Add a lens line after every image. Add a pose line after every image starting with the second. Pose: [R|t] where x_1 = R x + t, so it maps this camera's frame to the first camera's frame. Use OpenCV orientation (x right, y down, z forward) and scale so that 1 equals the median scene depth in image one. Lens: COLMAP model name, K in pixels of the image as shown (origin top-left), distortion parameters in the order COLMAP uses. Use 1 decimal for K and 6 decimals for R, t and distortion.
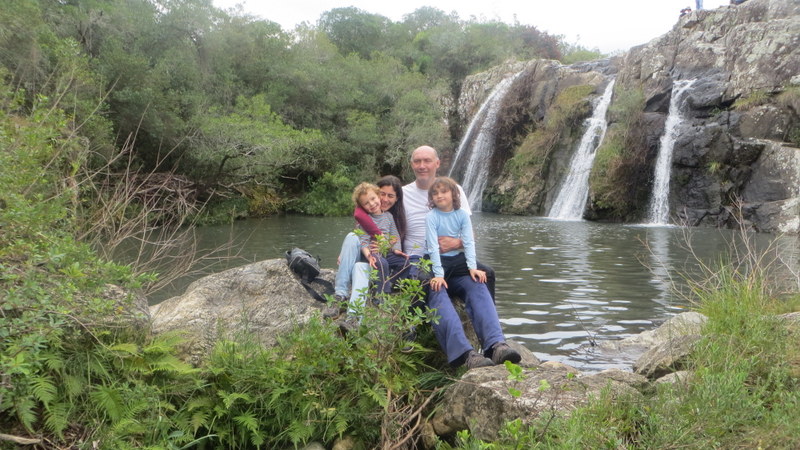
lens RADIAL K [[612.4, 0, 400.0], [0, 612.4, 225.0], [0, 0, 1]] dist [-0.008405, 0.045934]
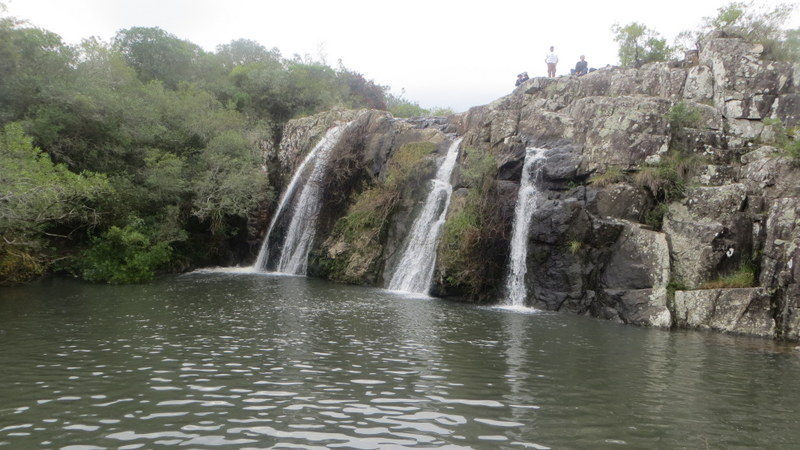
lens RADIAL K [[612.4, 0, 400.0], [0, 612.4, 225.0], [0, 0, 1]] dist [-0.008405, 0.045934]
pose [[0.950623, 0.036572, 0.308185, -0.013166], [-0.016112, 0.997509, -0.068673, -0.040767], [-0.309929, 0.060317, 0.948845, 0.144536]]
